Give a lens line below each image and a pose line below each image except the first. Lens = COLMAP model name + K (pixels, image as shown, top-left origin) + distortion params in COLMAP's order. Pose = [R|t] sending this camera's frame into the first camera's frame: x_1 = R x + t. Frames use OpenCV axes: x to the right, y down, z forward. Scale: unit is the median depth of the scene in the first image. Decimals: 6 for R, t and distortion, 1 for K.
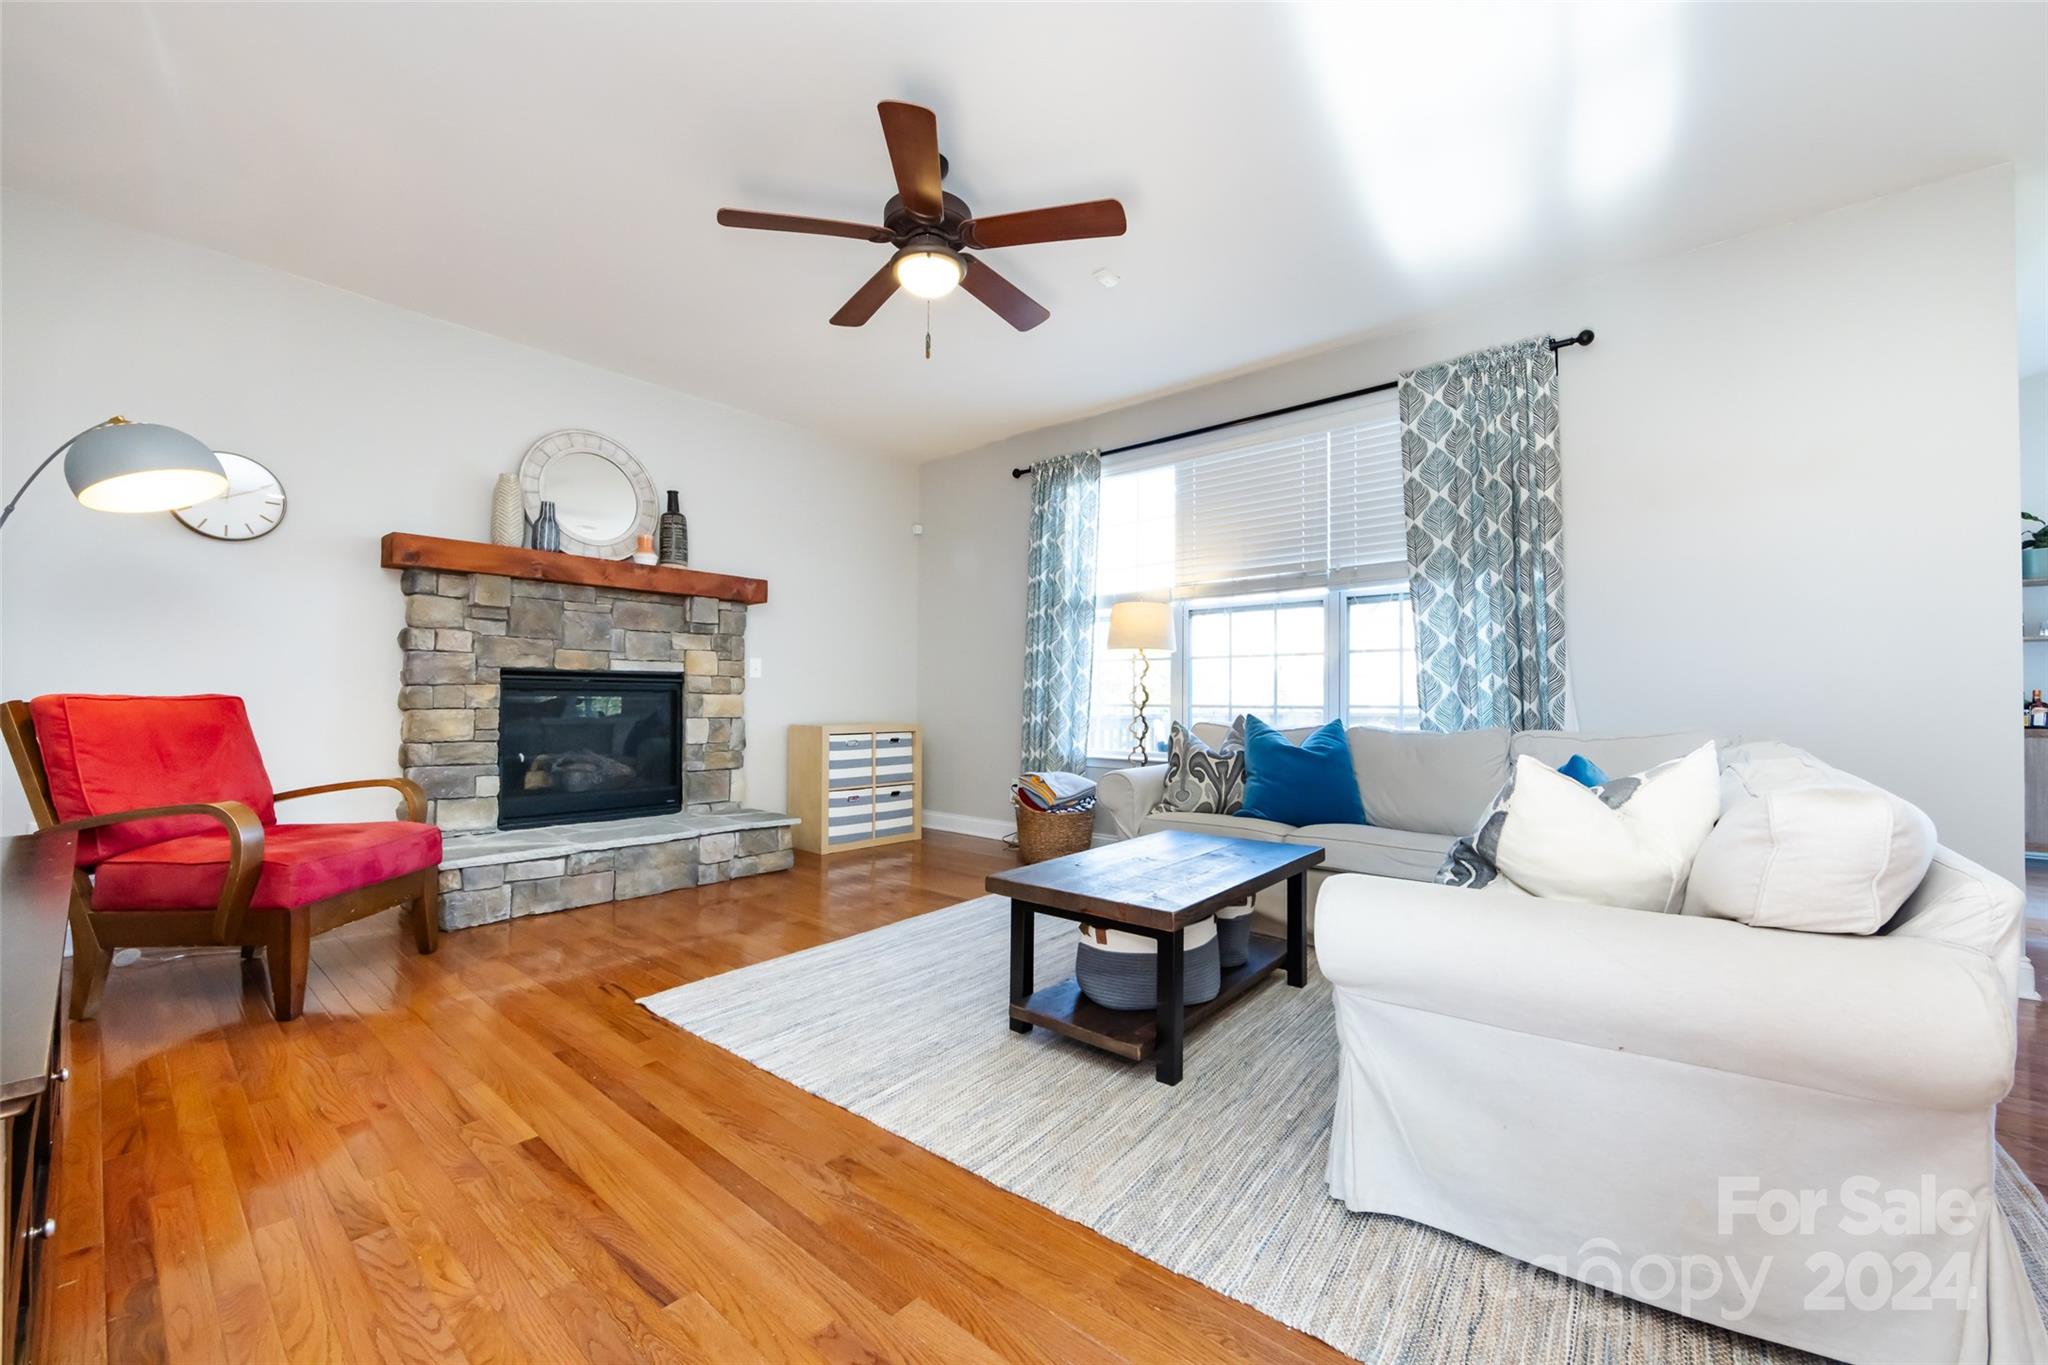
lens RADIAL K [[811.1, 0, 1027.6], [0, 811.1, 689.5], [0, 0, 1]] dist [-0.001988, -0.000278]
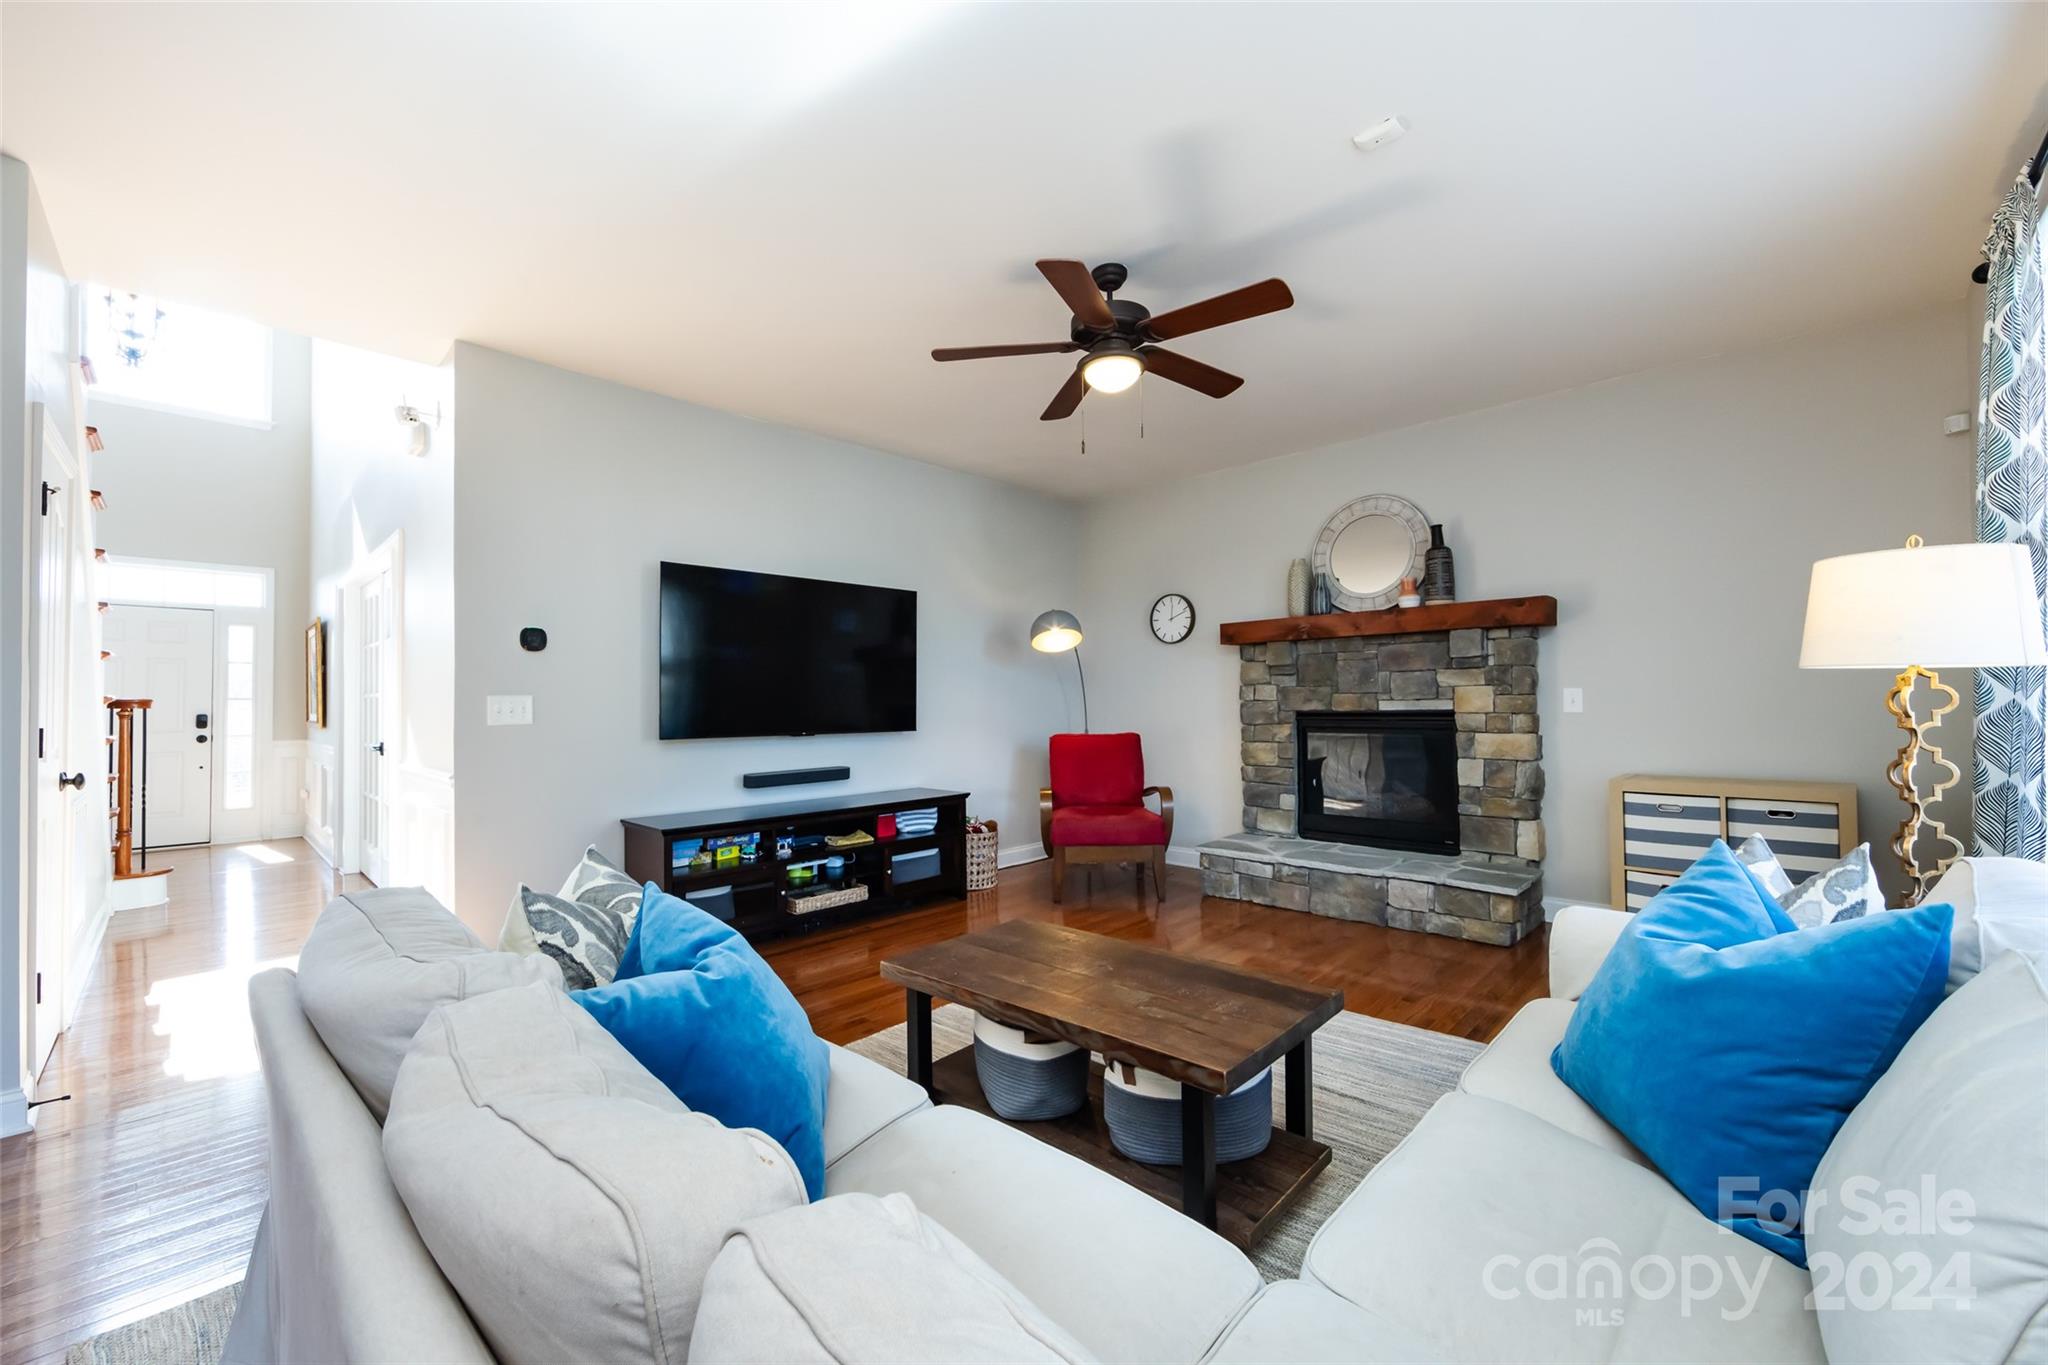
lens RADIAL K [[811.1, 0, 1017.8], [0, 811.1, 685.2], [0, 0, 1]] dist [-0.001988, -0.000278]
pose [[-0.060119, -0.025821, -0.997857, 0.641204], [0.024519, 0.999326, -0.027336, -0.041922], [0.997890, -0.026110, -0.059445, 0.616214]]
